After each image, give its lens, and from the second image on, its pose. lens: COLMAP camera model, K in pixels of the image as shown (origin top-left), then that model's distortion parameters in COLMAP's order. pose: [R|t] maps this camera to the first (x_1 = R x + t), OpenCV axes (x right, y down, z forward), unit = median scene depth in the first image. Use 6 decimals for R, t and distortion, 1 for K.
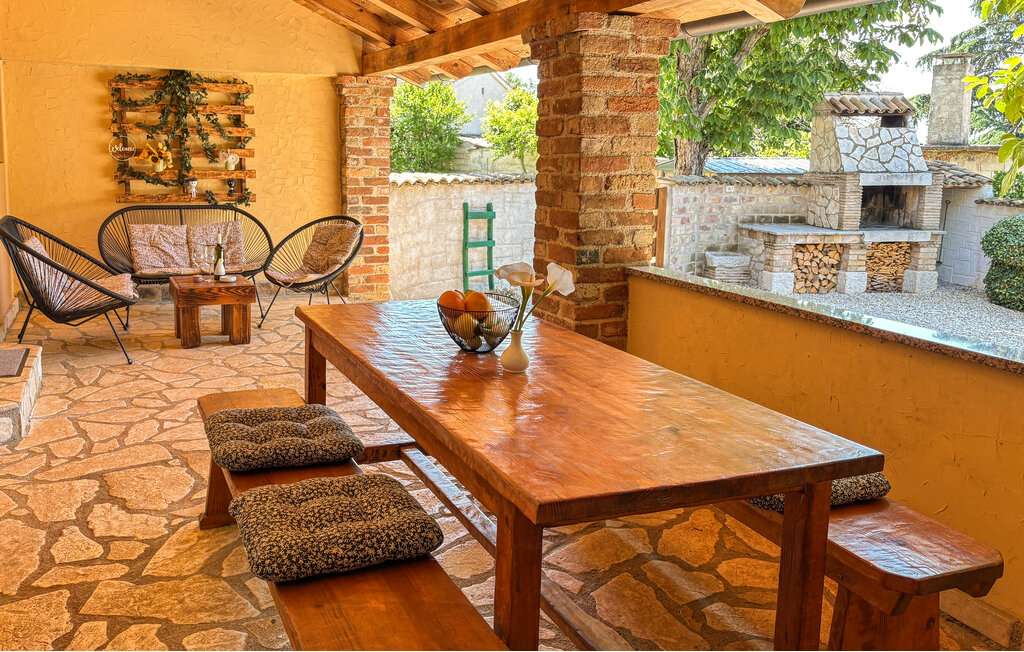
lens RADIAL K [[946.1, 0, 512.0], [0, 946.1, 326.0], [0, 0, 1]] dist [-0.042055, 0.193882]
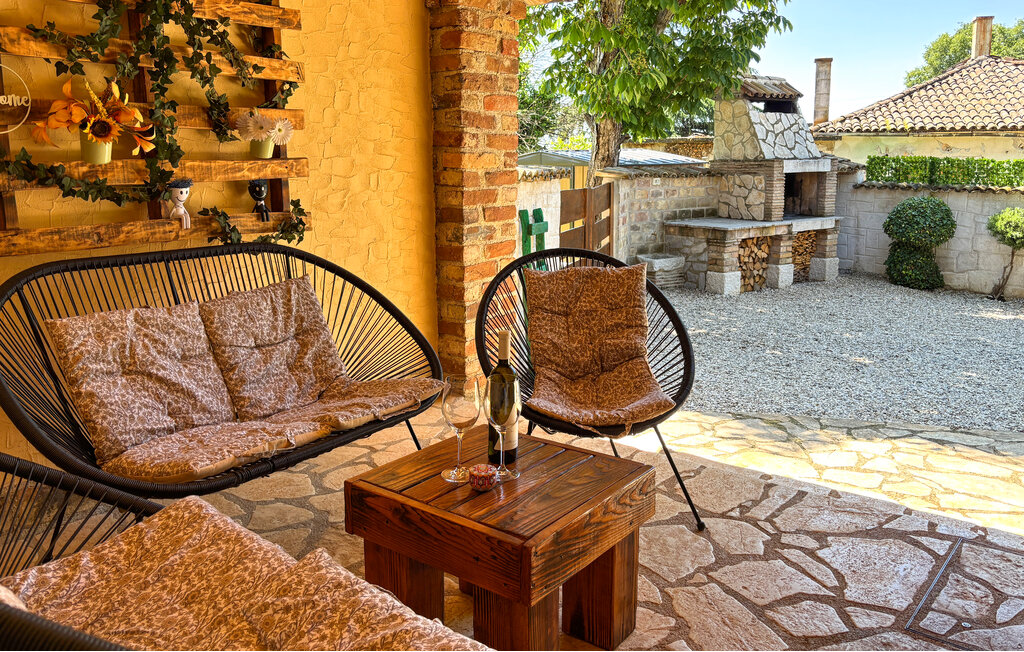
lens RADIAL K [[793.4, 0, 512.3], [0, 793.4, 299.4], [0, 0, 1]] dist [0.006450, 0.002679]
pose [[0.868254, -0.104096, 0.485077, -0.263385], [0.108914, 0.993882, 0.018335, -0.067285], [-0.484018, 0.036913, 0.874279, 0.442532]]
